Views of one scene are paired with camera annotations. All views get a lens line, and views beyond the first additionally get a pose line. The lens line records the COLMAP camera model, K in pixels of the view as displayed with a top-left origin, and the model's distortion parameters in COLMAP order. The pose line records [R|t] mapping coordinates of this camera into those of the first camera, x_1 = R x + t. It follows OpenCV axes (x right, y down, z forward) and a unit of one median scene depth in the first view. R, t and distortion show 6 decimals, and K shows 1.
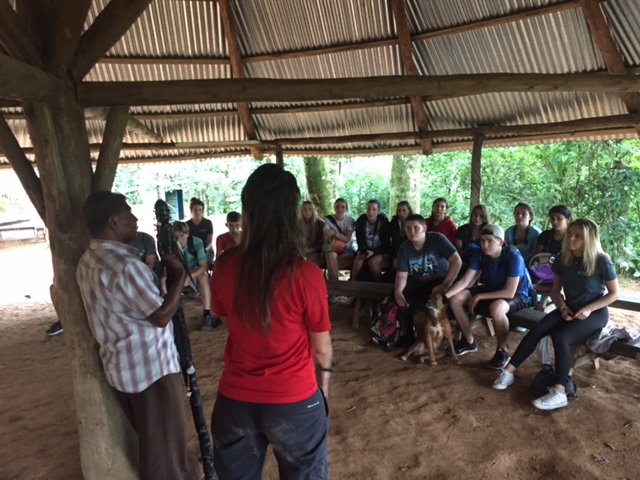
lens RADIAL K [[550.0, 0, 322.9], [0, 550.0, 241.6], [0, 0, 1]] dist [0.086489, -0.120691]
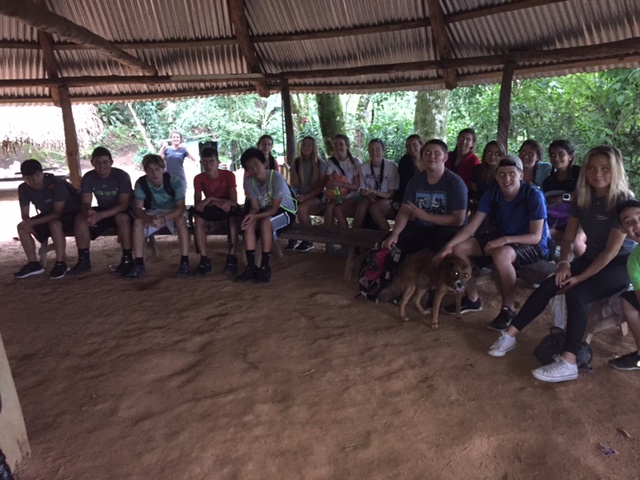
lens RADIAL K [[550.0, 0, 322.9], [0, 550.0, 241.6], [0, 0, 1]] dist [0.086489, -0.120691]
pose [[0.995959, 0.022496, -0.086948, 0.082889], [-0.015998, 0.997076, 0.074723, 0.025889], [0.088374, -0.073030, 0.993407, 0.111043]]
